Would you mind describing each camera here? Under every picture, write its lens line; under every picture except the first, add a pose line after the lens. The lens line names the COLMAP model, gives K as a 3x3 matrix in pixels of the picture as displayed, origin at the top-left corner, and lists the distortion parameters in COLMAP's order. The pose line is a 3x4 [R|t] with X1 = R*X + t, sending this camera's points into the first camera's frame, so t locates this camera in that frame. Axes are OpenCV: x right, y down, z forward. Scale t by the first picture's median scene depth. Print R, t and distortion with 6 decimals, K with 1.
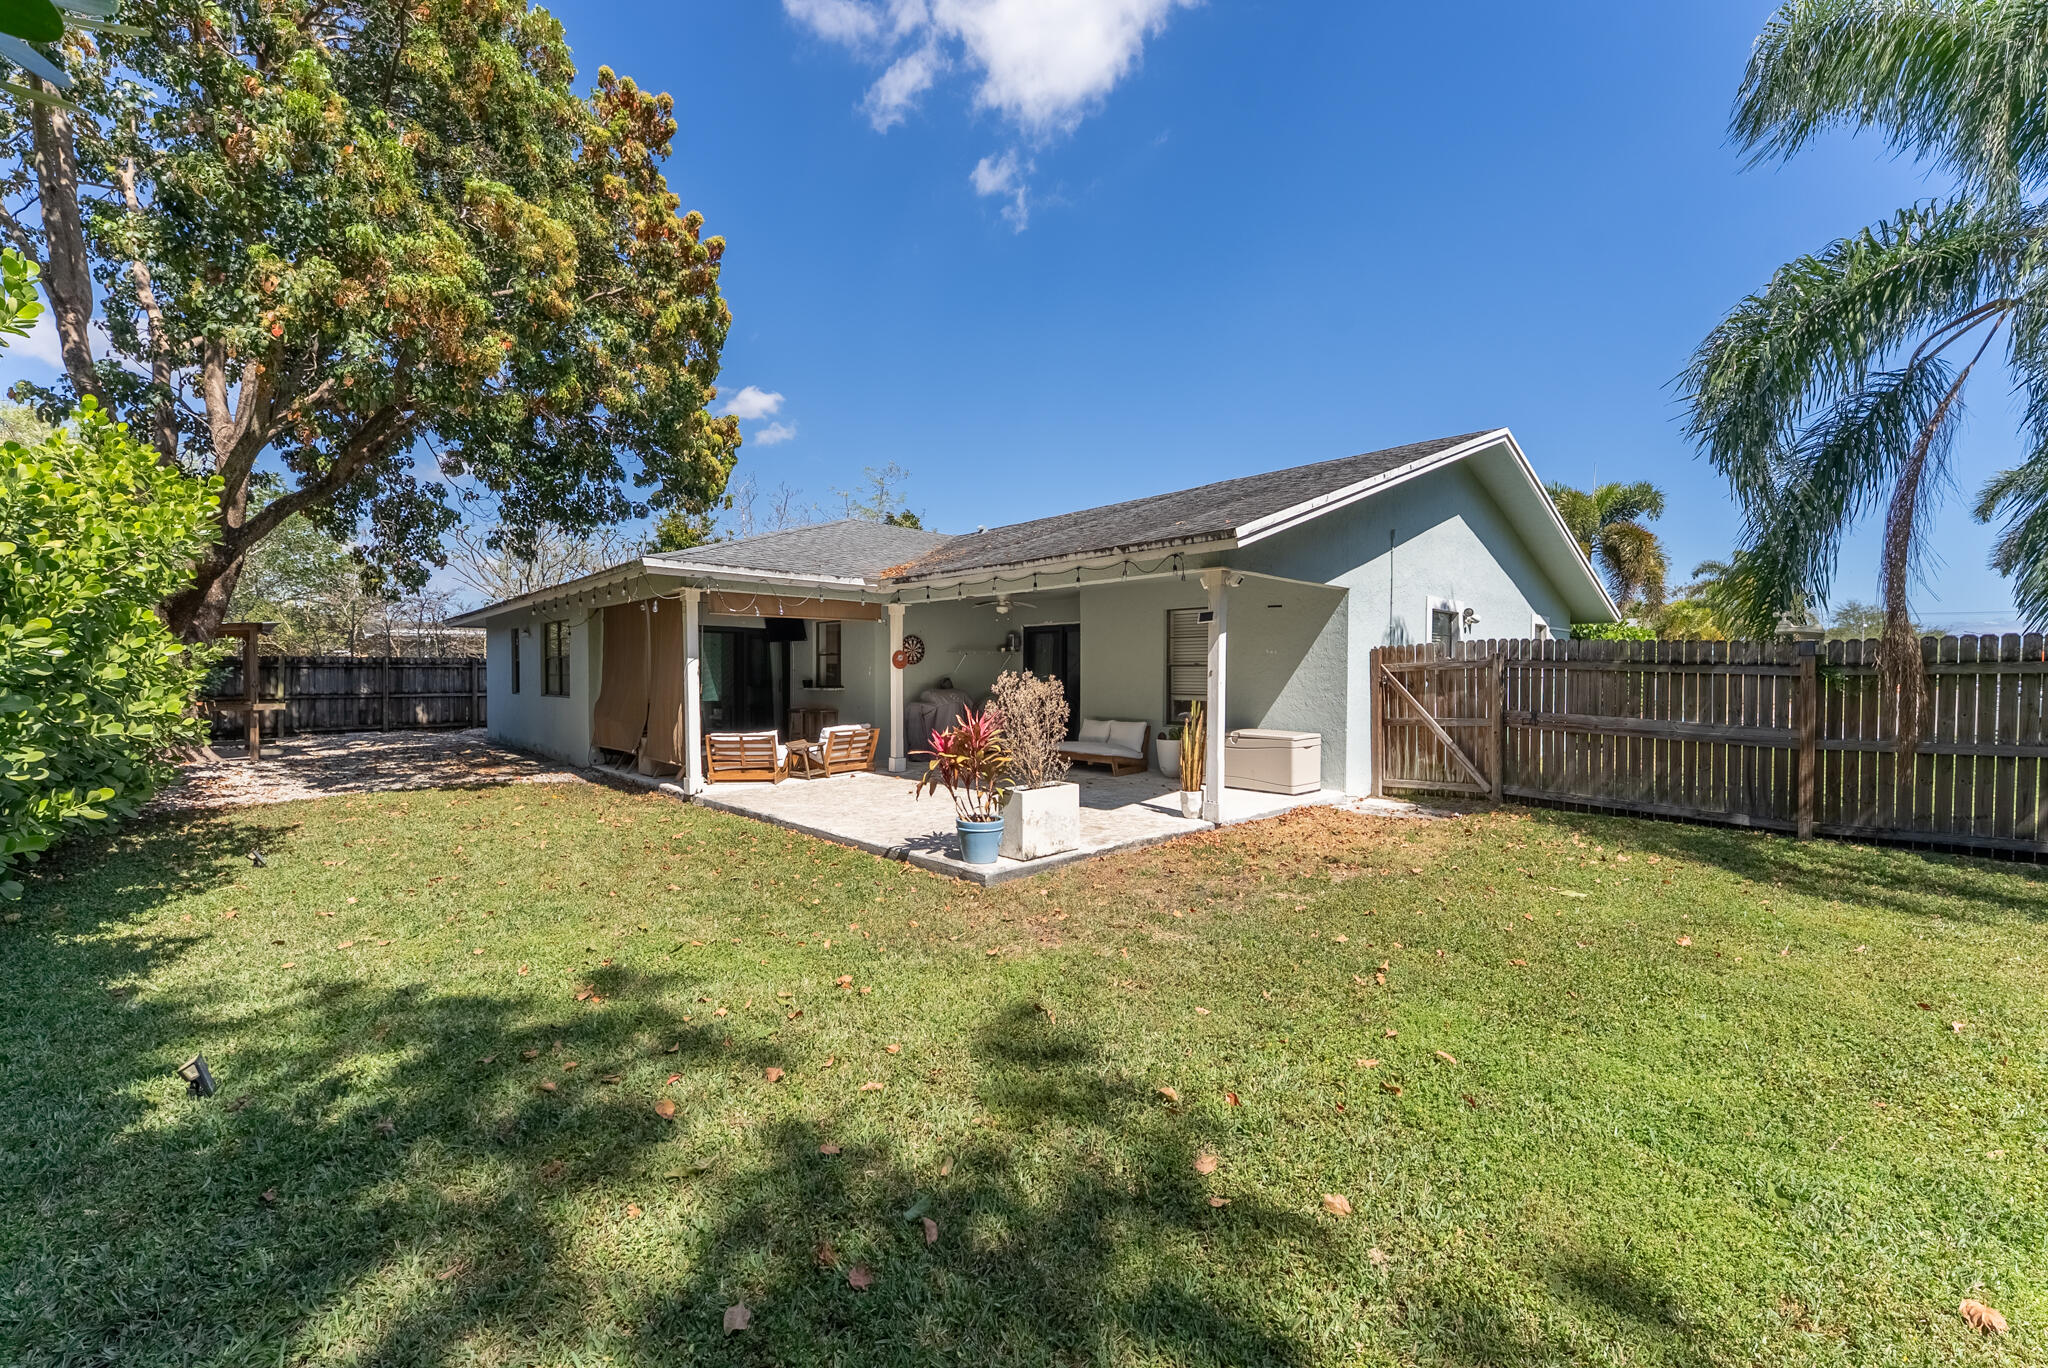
lens RADIAL K [[821.0, 0, 1022.5], [0, 821.0, 696.4], [0, 0, 1]] dist [0.001734, 0.000113]
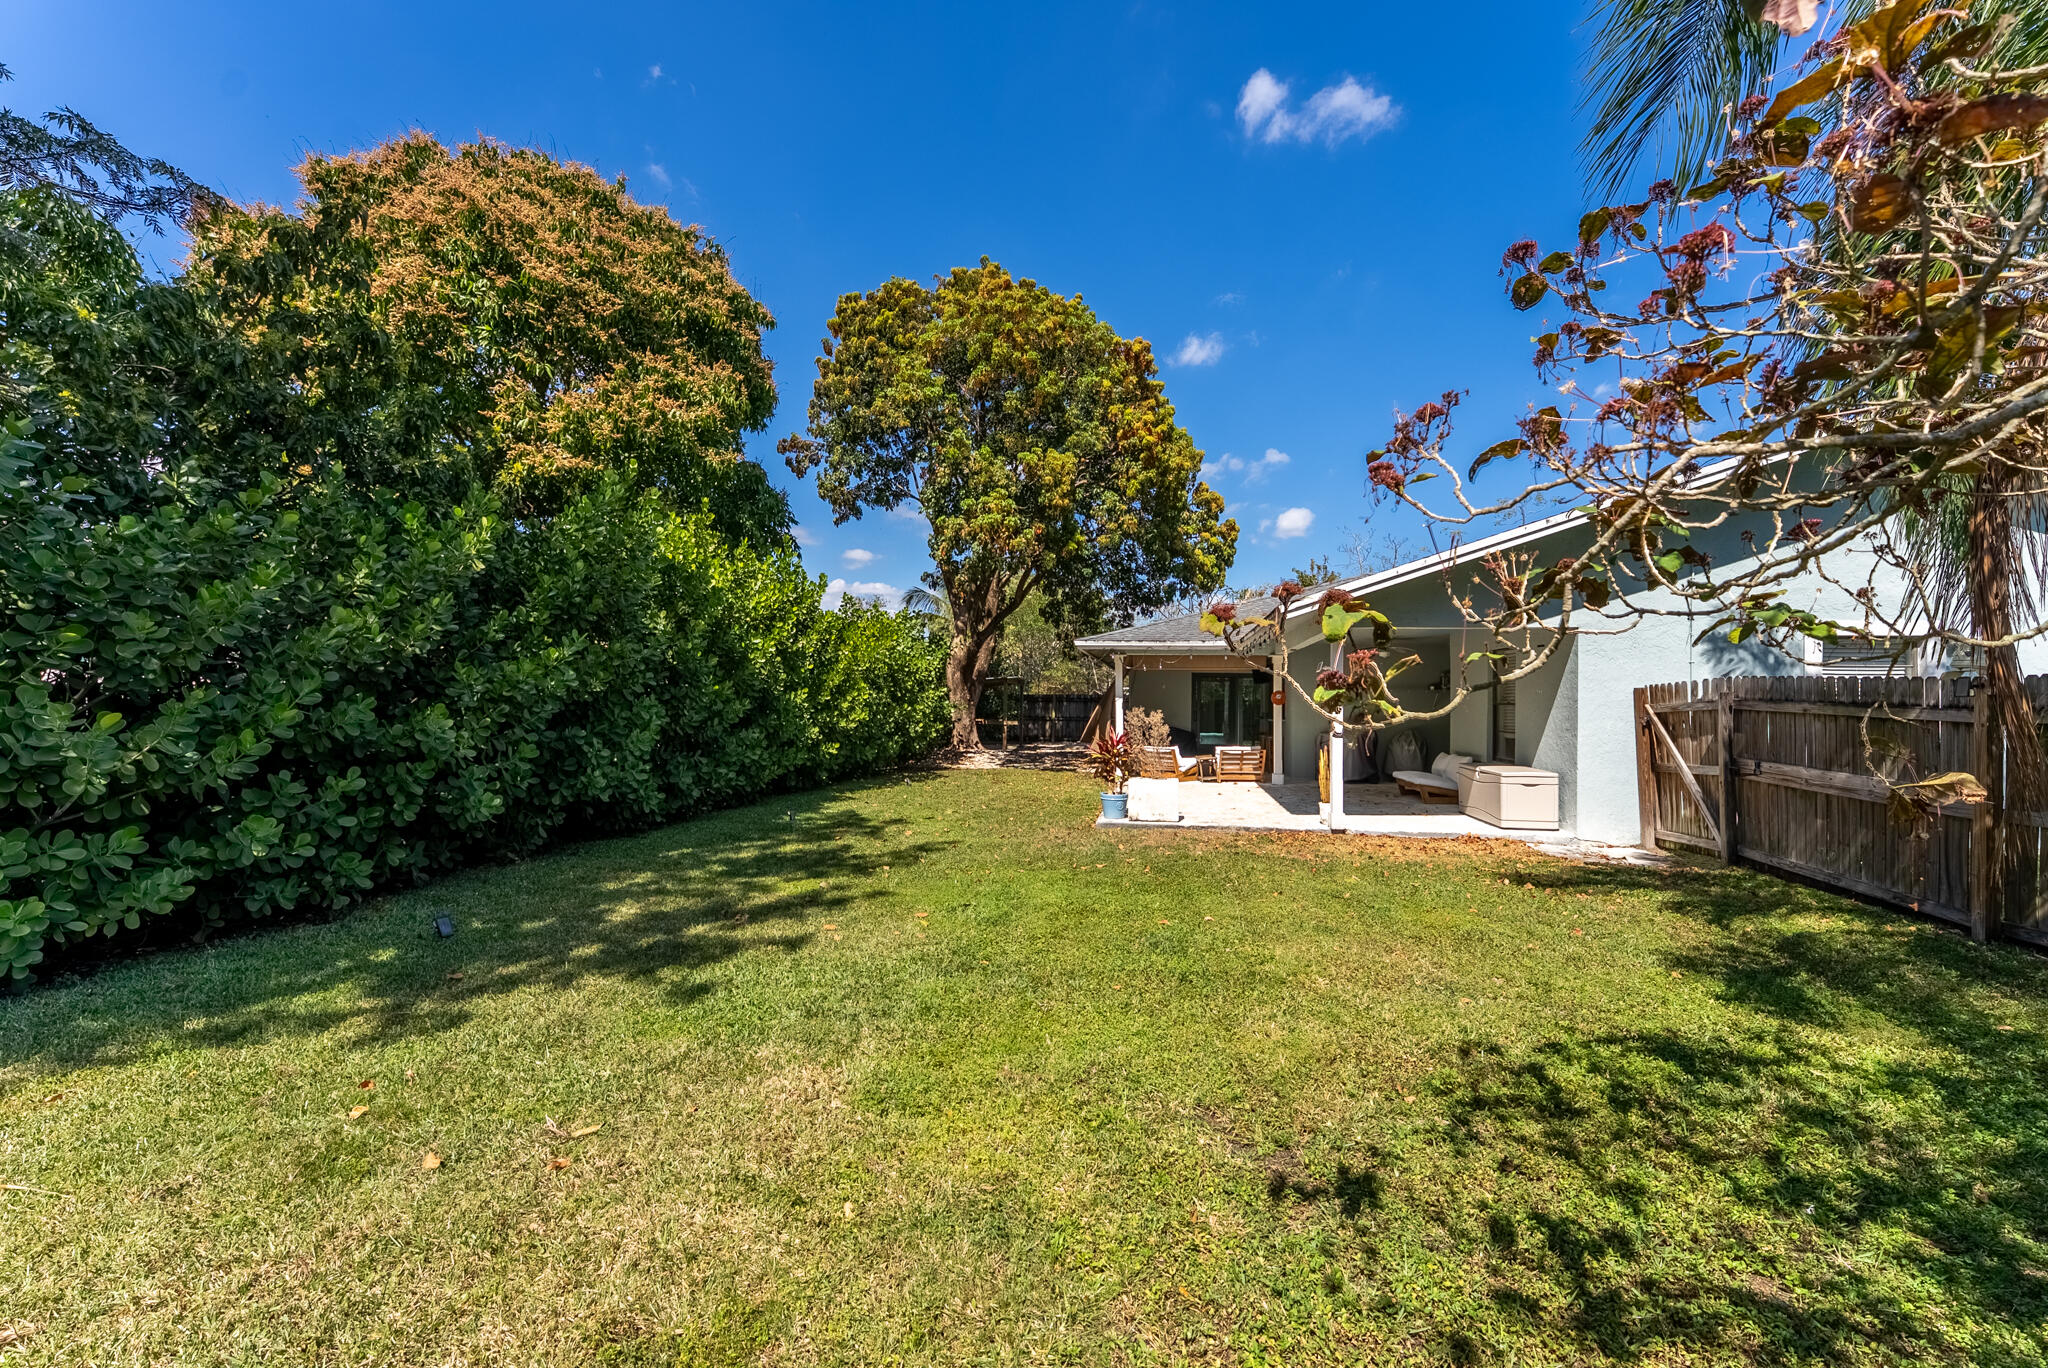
lens RADIAL K [[821.0, 0, 1022.5], [0, 821.0, 696.4], [0, 0, 1]] dist [0.001734, 0.000113]
pose [[0.592643, -0.002135, -0.805462, 0.618211], [-0.030940, 0.999198, -0.025414, -0.001826], [0.804871, 0.039982, 0.592102, -0.087654]]
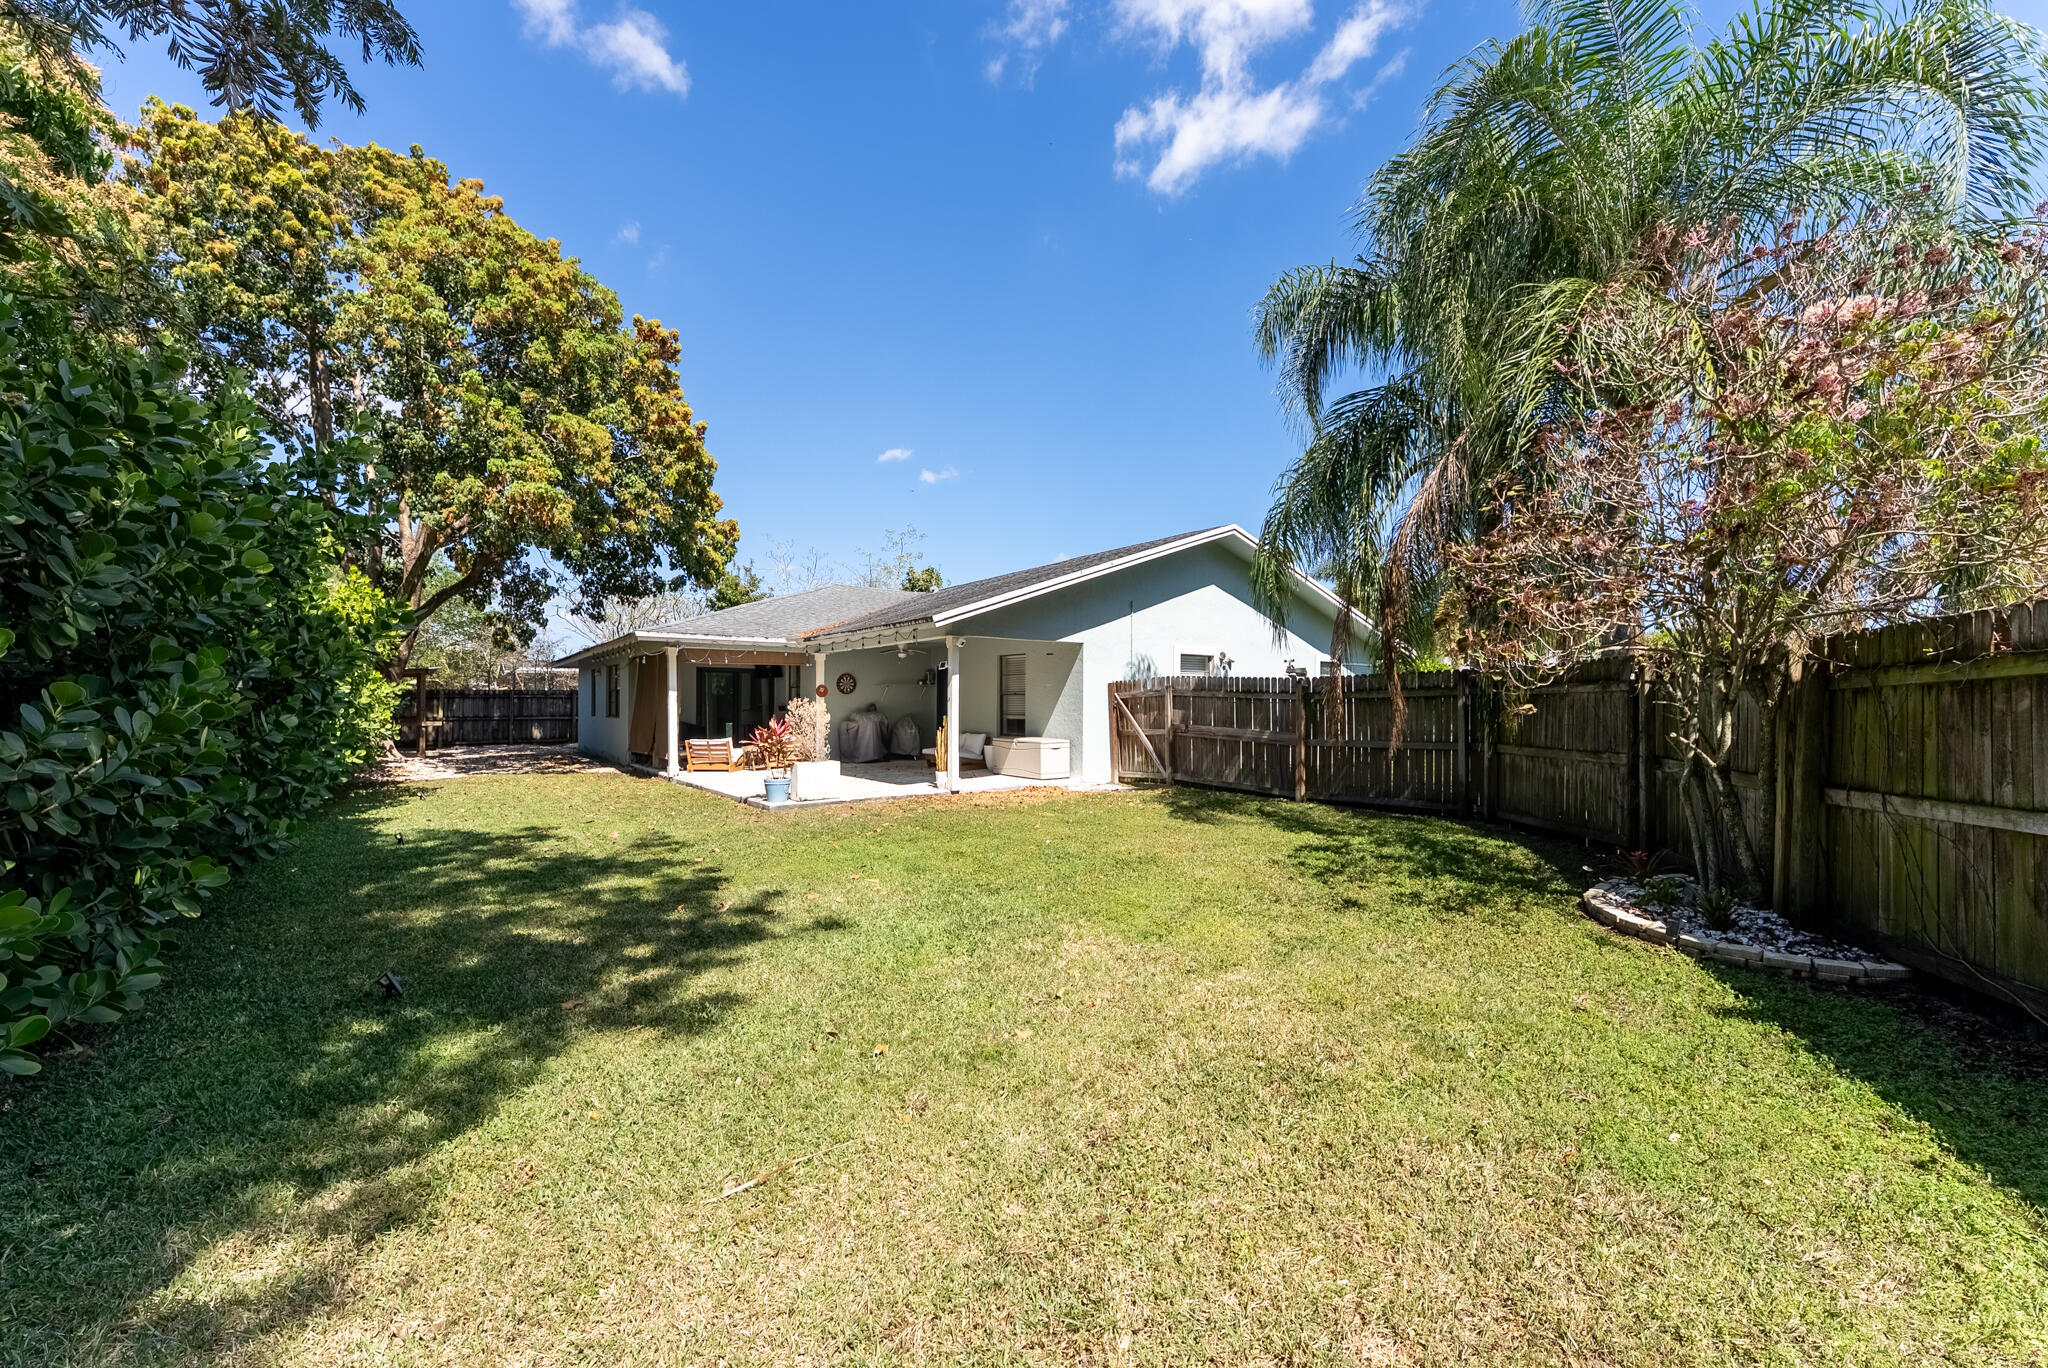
lens RADIAL K [[821.3, 0, 1025.2], [0, 821.3, 689.4], [0, 0, 1]] dist [0.001669, 0.000239]
pose [[0.992692, -0.004095, -0.120607, 0.365746], [-0.001003, 0.999110, -0.042177, 0.013256], [0.120672, 0.041990, 0.991804, -0.386494]]
